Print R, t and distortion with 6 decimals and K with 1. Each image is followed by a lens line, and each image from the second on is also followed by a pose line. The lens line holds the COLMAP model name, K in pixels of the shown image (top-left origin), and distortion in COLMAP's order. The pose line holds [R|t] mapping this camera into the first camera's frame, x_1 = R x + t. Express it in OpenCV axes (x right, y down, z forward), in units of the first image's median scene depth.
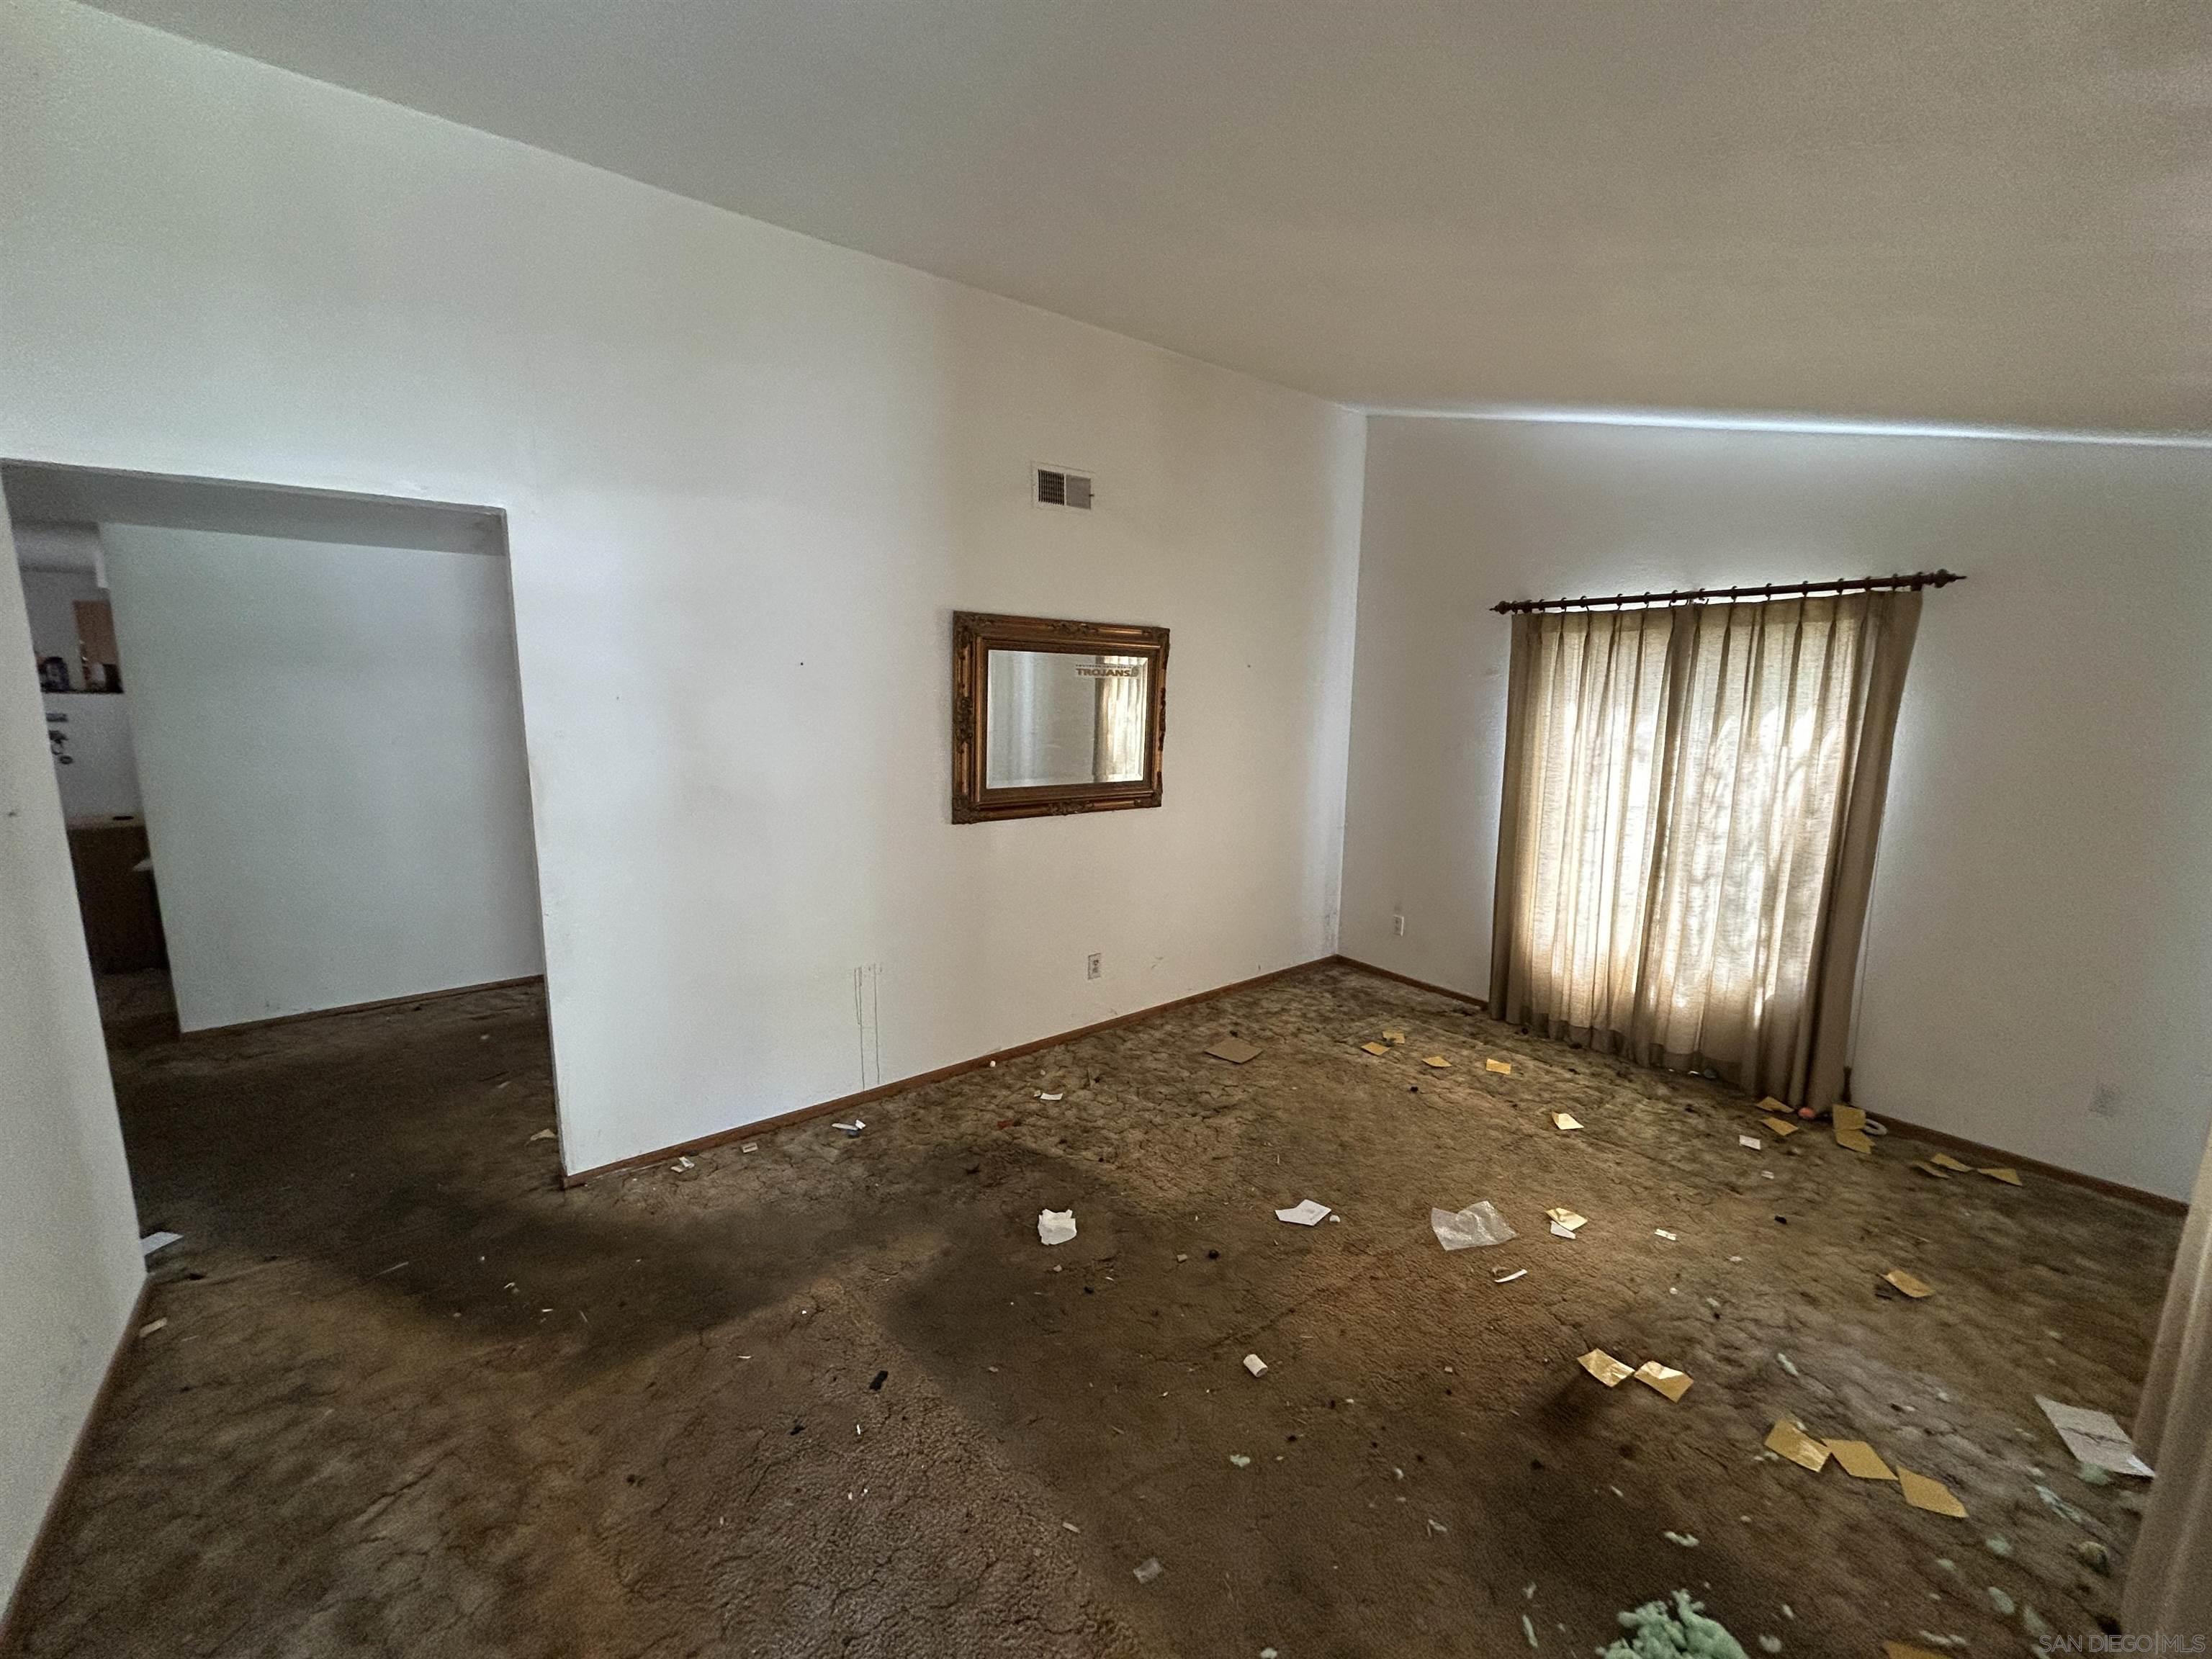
lens RADIAL K [[893.2, 0, 1102.1], [0, 893.2, 825.5], [0, 0, 1]] dist [0.011170, -0.000882]
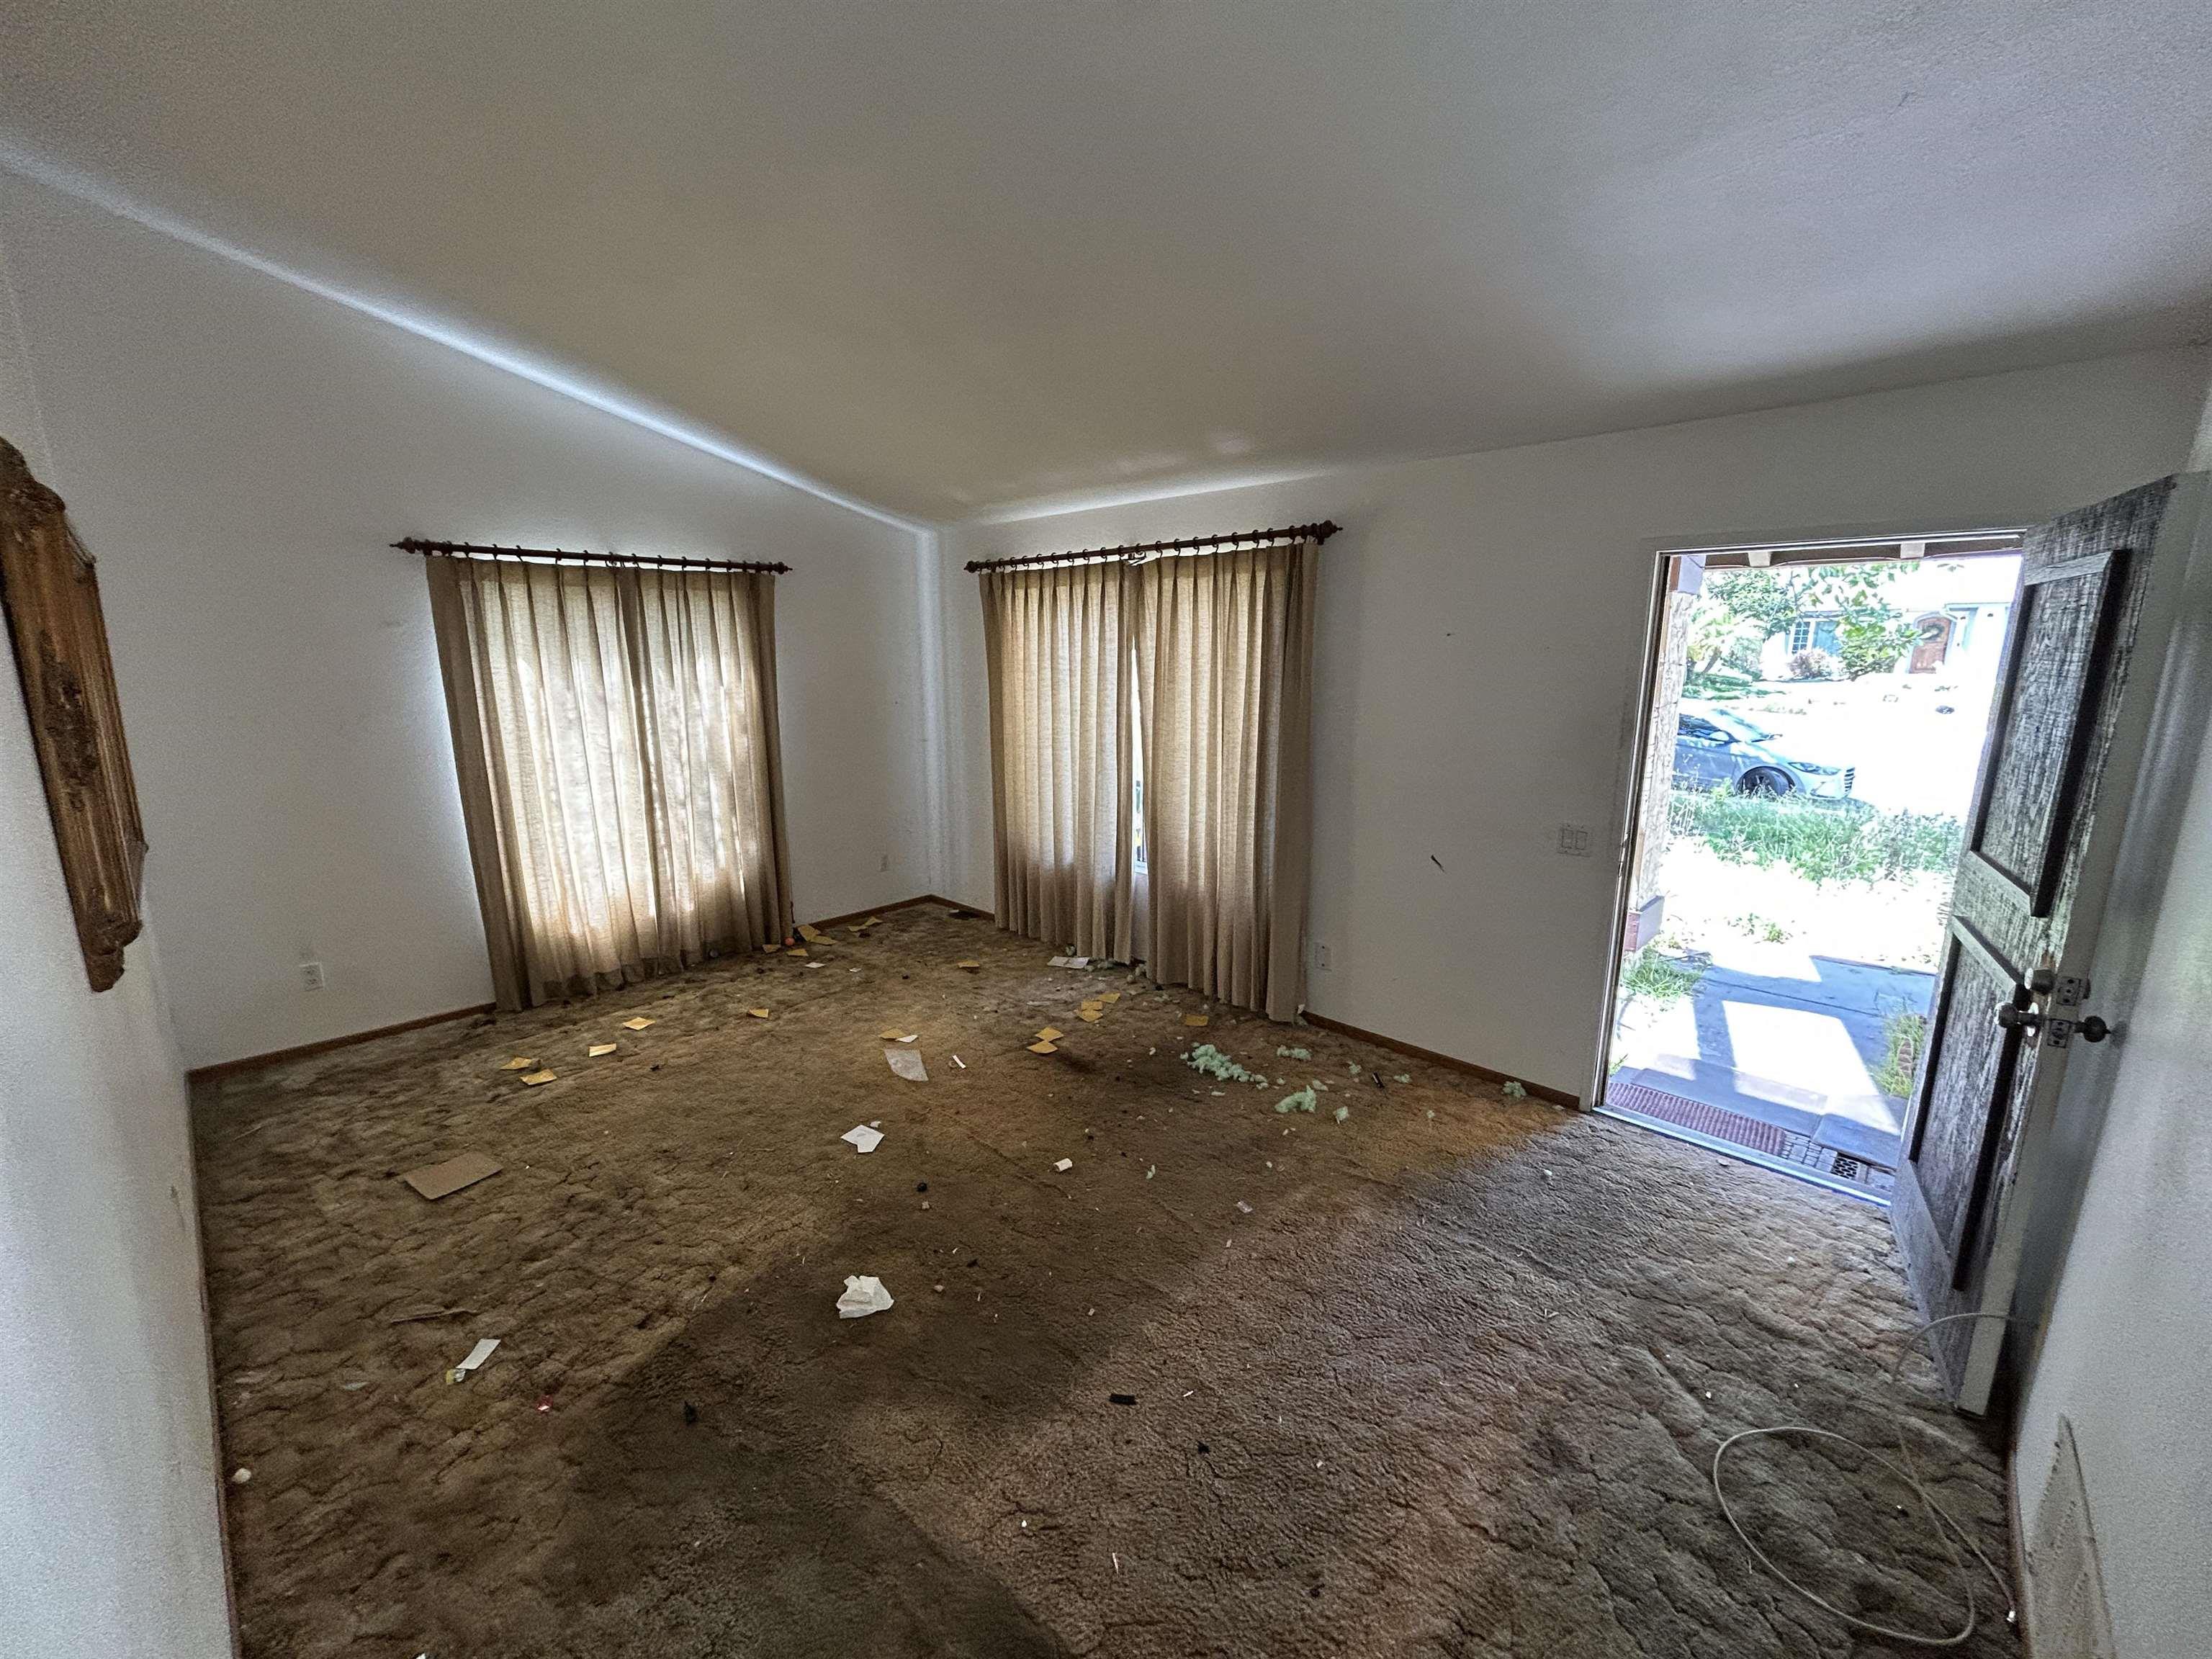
lens RADIAL K [[893.2, 0, 1103.9], [0, 893.2, 830.9], [0, 0, 1]] dist [0.011170, -0.000882]
pose [[-0.133421, -0.209914, 0.968574, -0.581715], [0.159063, 0.960106, 0.229990, -0.089941], [-0.978211, 0.184750, -0.094709, 0.571786]]
